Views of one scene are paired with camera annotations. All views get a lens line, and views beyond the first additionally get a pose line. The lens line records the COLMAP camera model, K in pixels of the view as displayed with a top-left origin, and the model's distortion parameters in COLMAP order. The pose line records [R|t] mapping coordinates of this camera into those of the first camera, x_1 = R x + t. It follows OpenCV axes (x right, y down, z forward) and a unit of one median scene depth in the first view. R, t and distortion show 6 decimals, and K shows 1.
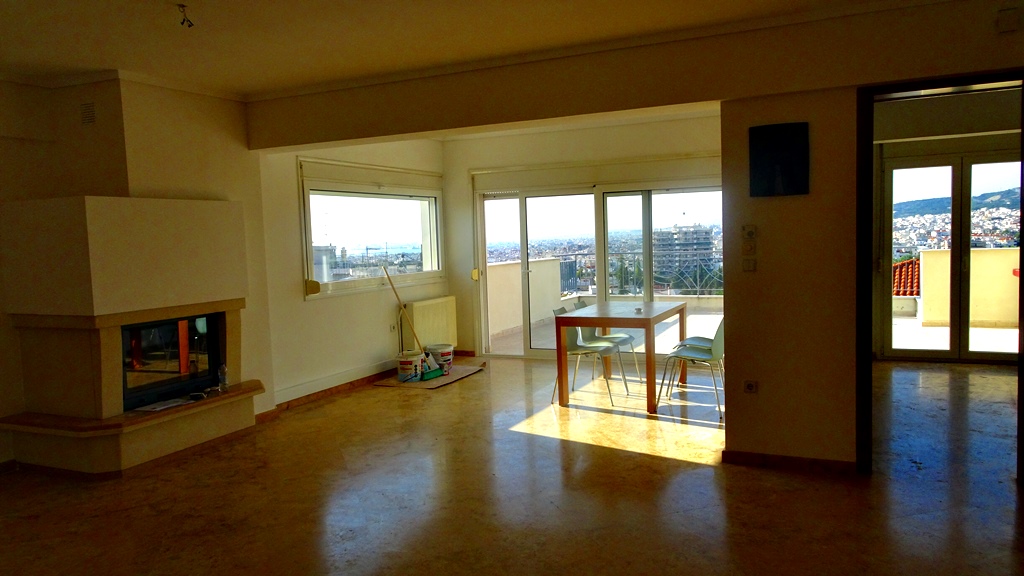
lens RADIAL K [[719.6, 0, 512.0], [0, 719.6, 288.0], [0, 0, 1]] dist [0.000368, -0.003052]
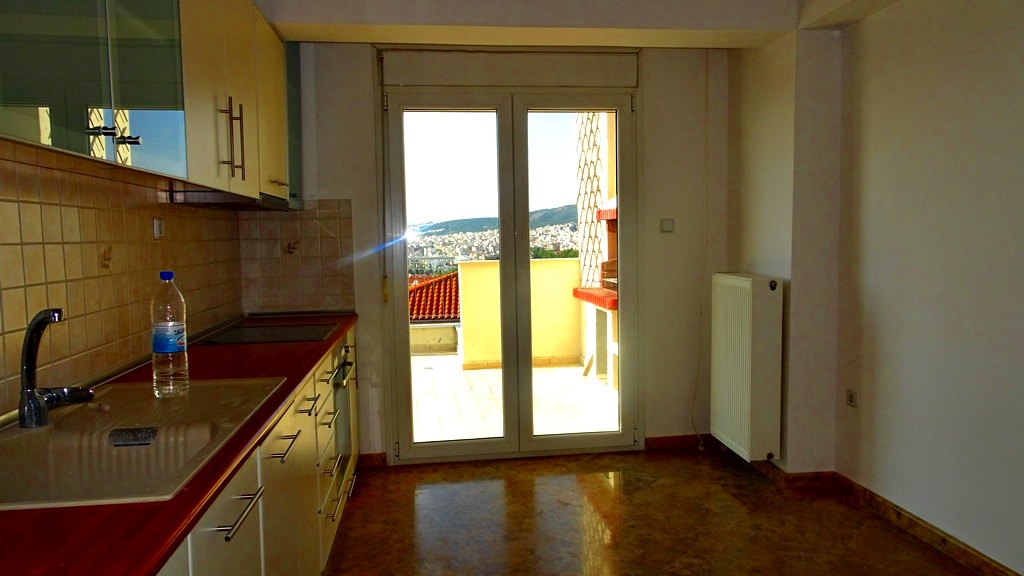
lens RADIAL K [[719.6, 0, 512.0], [0, 719.6, 288.0], [0, 0, 1]] dist [0.000368, -0.003052]
pose [[0.835336, -0.022252, 0.549290, 0.337326], [0.032633, 0.999426, -0.009139, -0.028659], [-0.548771, 0.025559, 0.835582, 0.575636]]
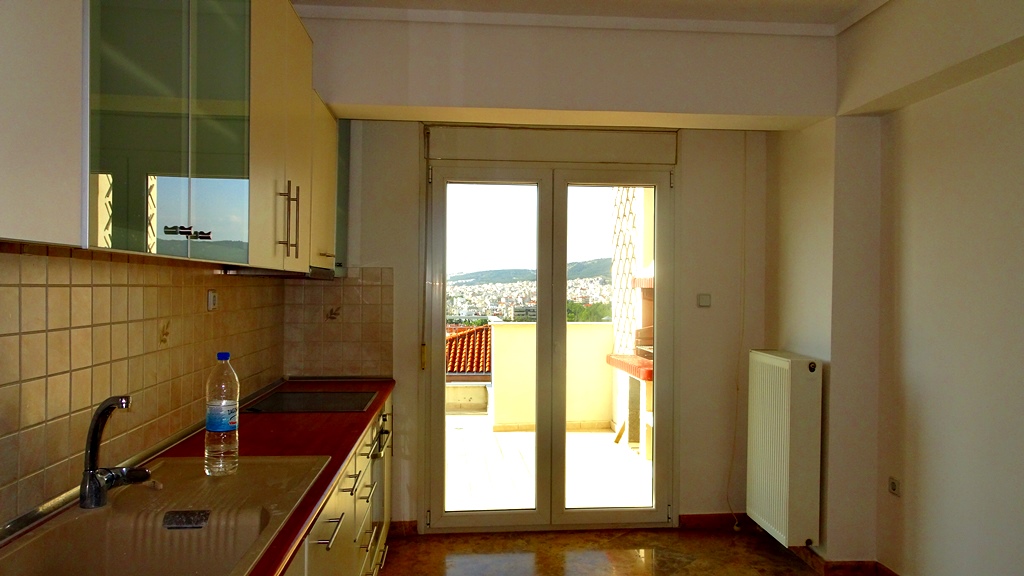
lens RADIAL K [[719.6, 0, 512.0], [0, 719.6, 288.0], [0, 0, 1]] dist [0.000368, -0.003052]
pose [[0.856312, 0.039870, 0.514917, 0.327723], [0.002479, 0.996687, -0.081297, -0.044503], [-0.516452, 0.070892, 0.853376, 0.573062]]
